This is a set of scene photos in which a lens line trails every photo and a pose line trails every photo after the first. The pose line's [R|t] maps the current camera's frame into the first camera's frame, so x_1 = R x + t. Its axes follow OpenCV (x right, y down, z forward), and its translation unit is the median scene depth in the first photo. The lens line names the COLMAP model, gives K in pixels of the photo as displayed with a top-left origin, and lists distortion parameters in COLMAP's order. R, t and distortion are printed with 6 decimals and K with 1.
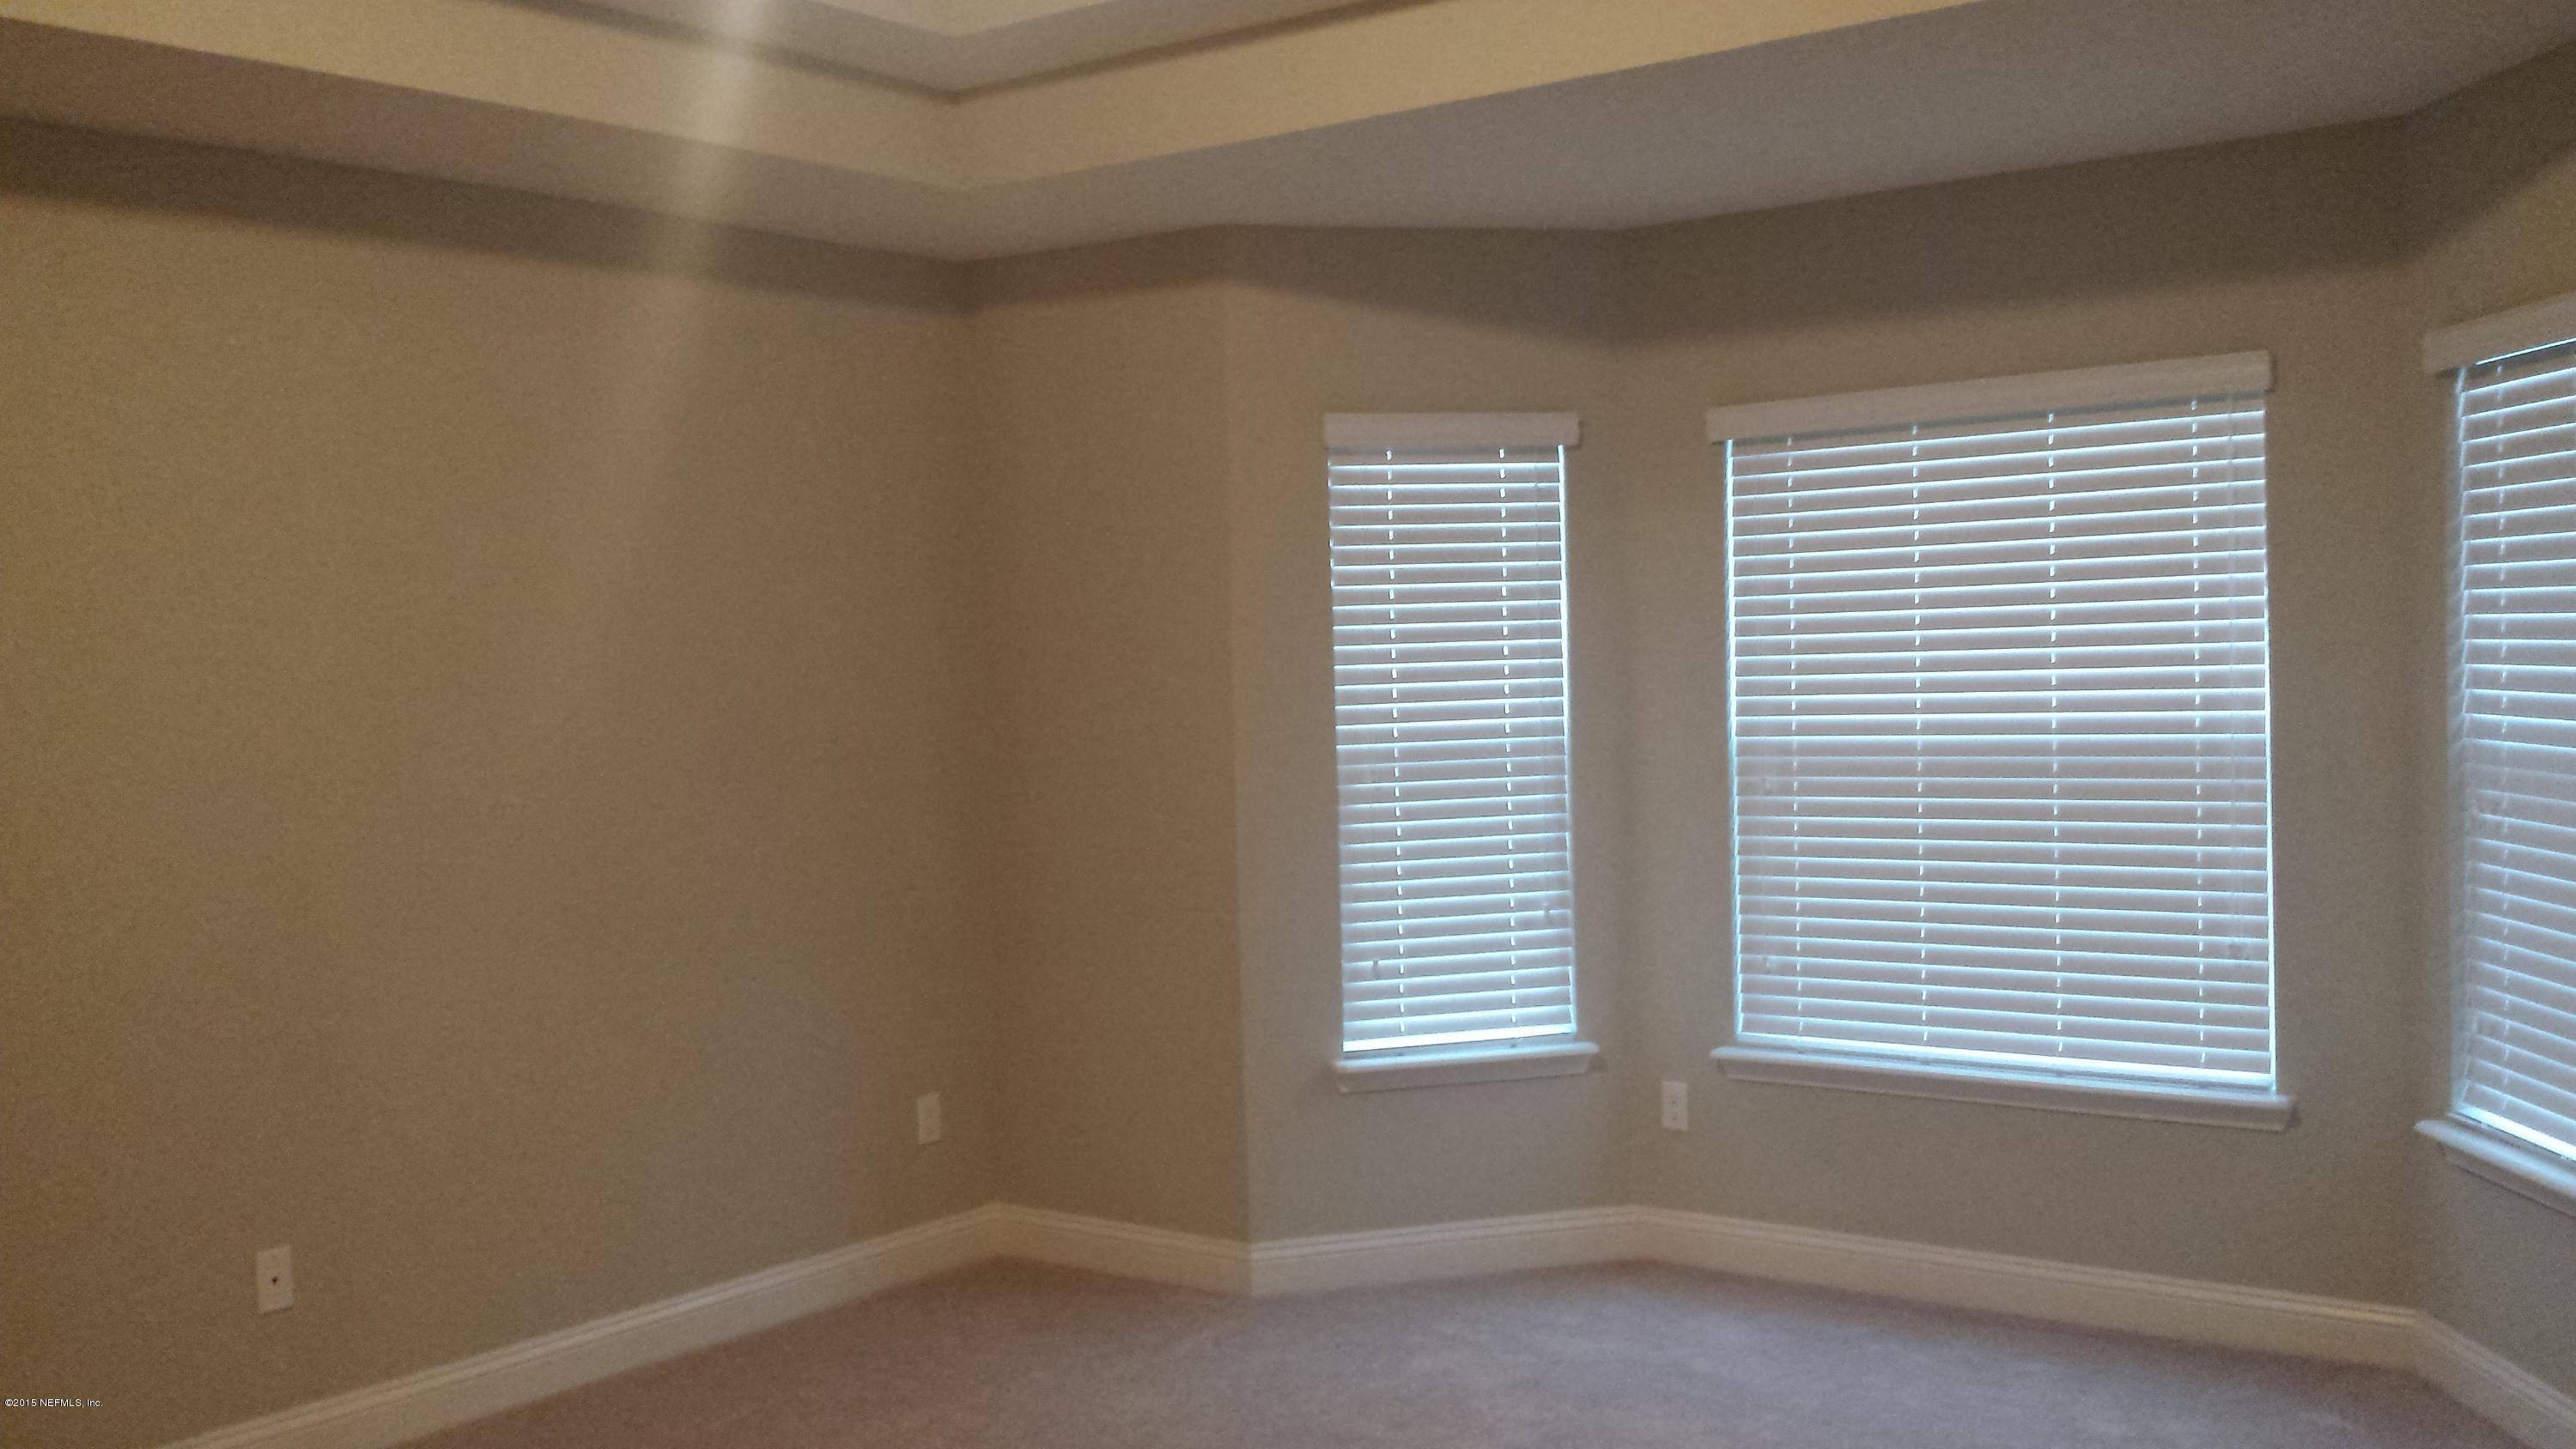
lens RADIAL K [[2417.3, 0, 1288.0], [0, 2417.3, 724.5], [0, 0, 1]] dist [0.159207, -0.357094]
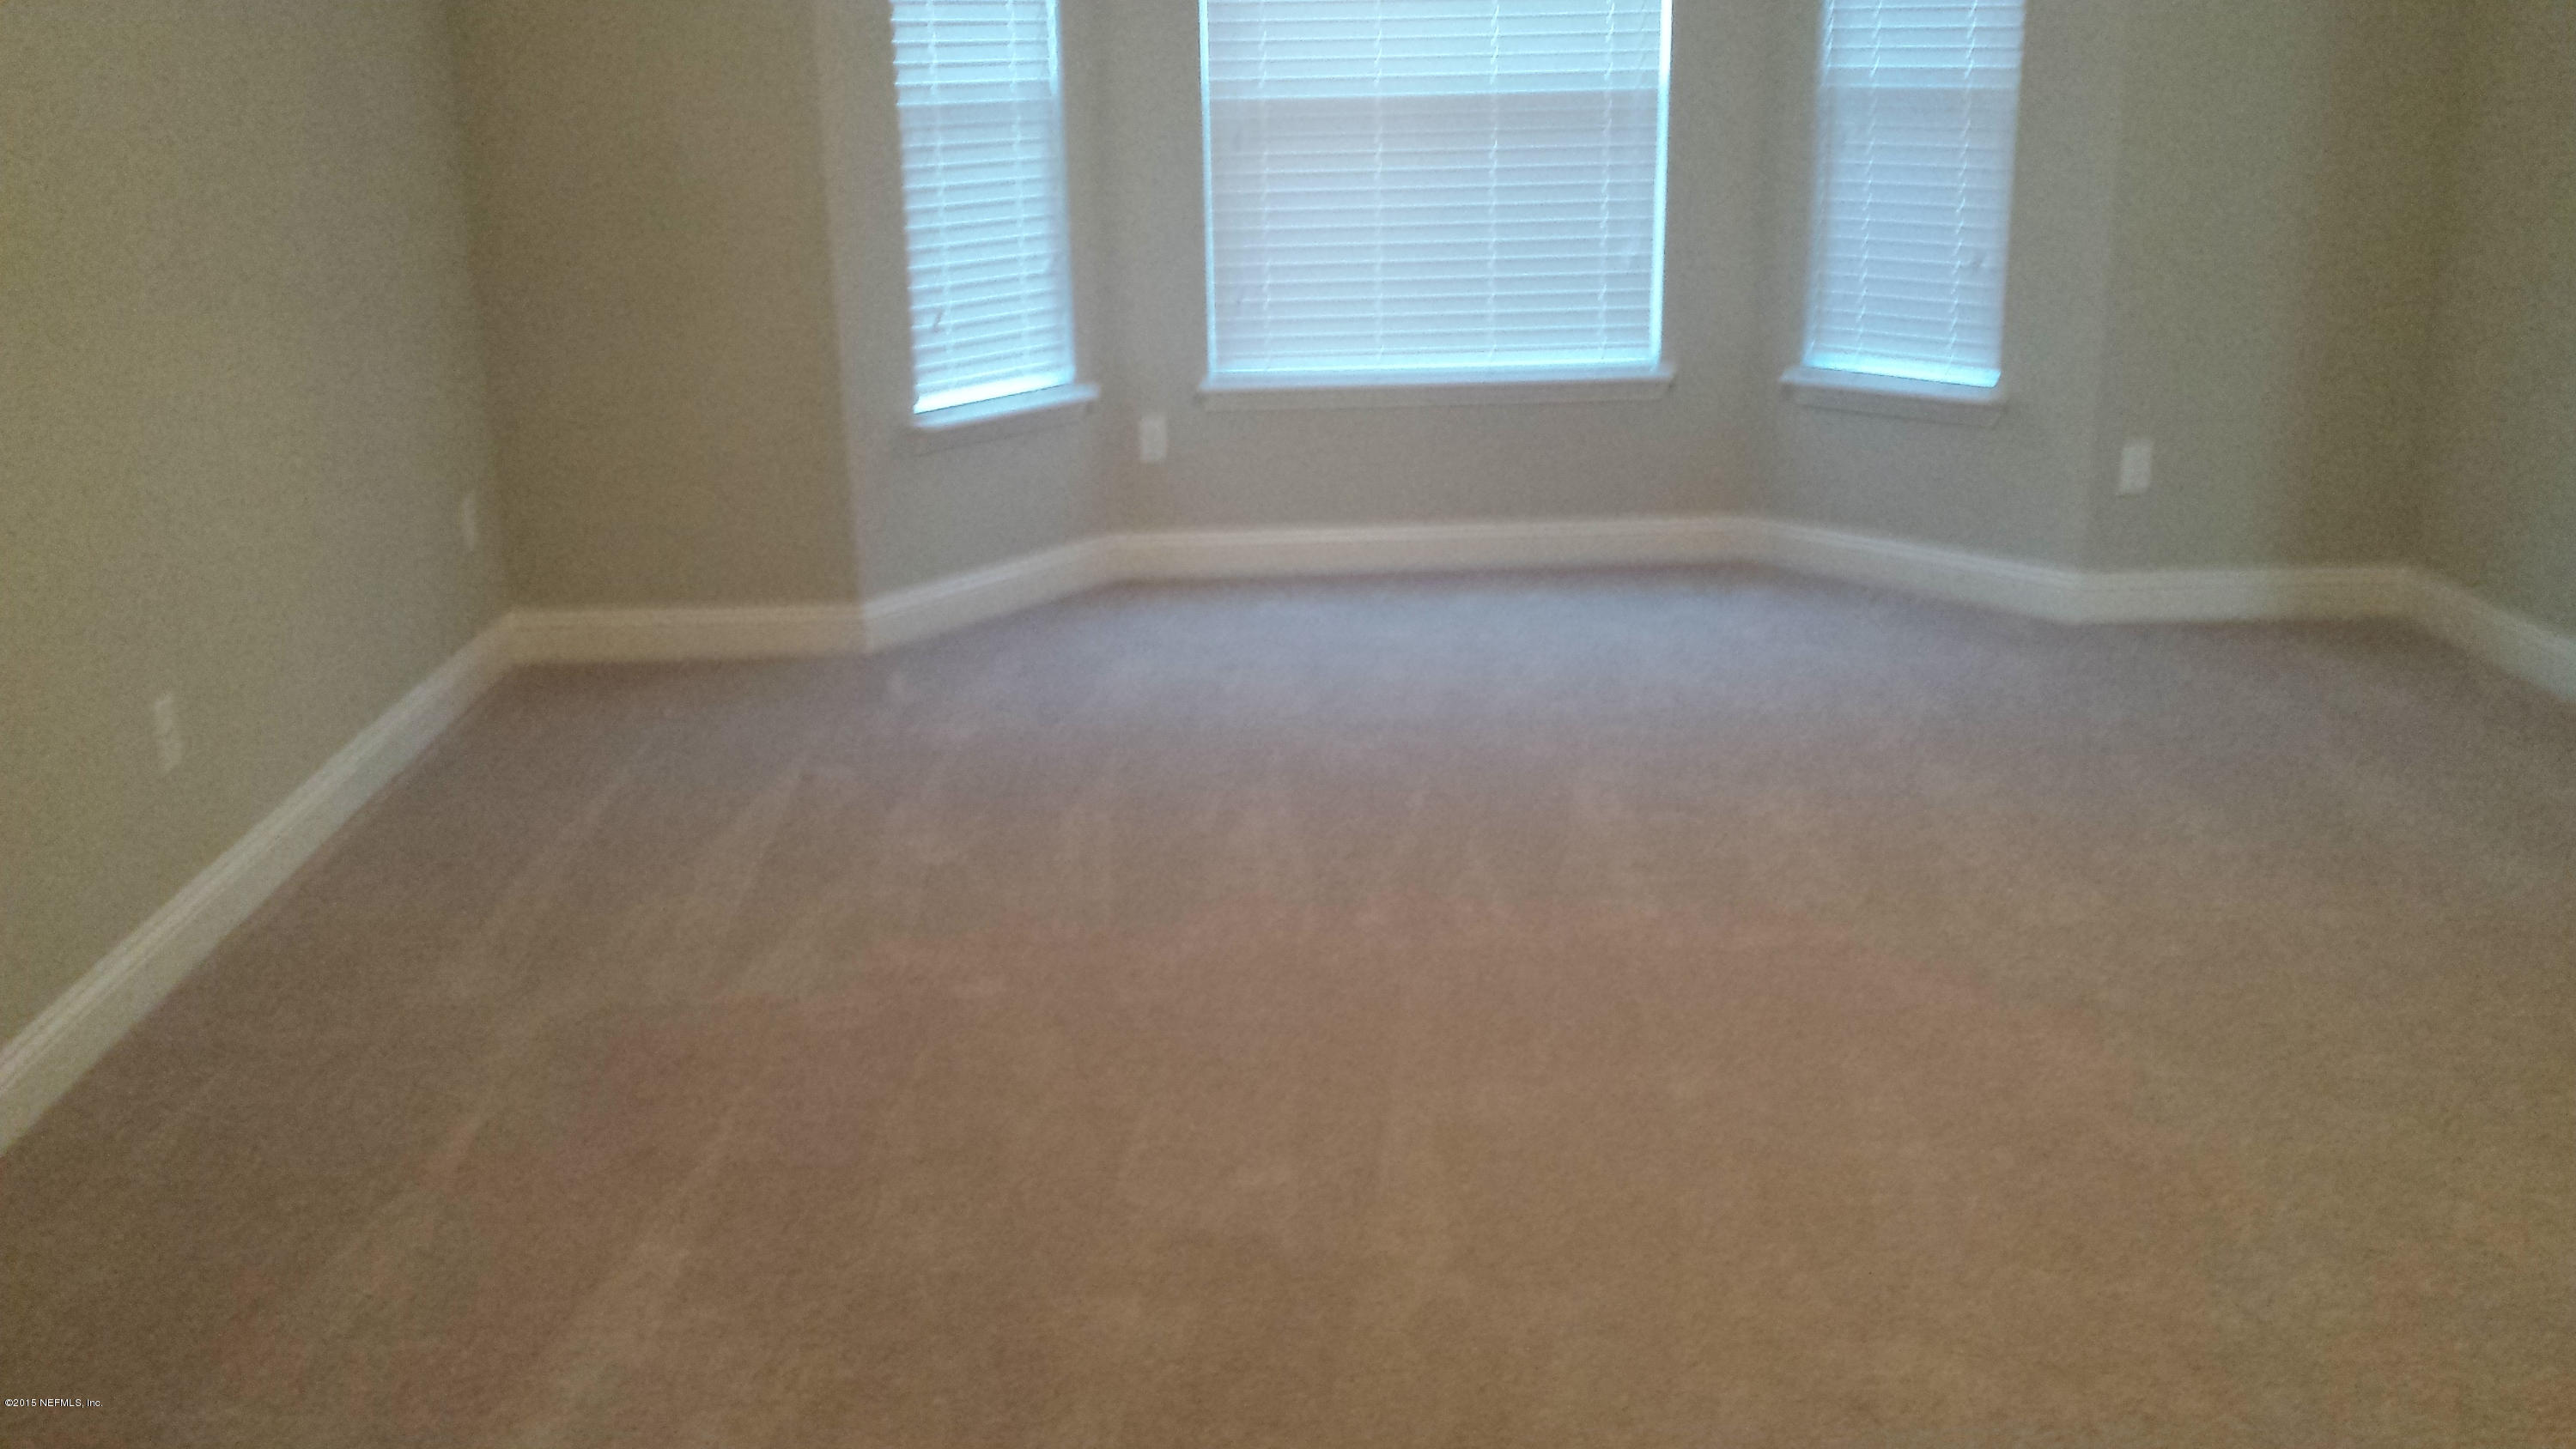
lens RADIAL K [[2417.3, 0, 1288.0], [0, 2417.3, 724.5], [0, 0, 1]] dist [0.159207, -0.357094]
pose [[0.774046, -0.159629, 0.612675, -0.508121], [0.015818, 0.972268, 0.233334, 0.026181], [-0.632931, -0.170920, 0.755105, 0.100118]]
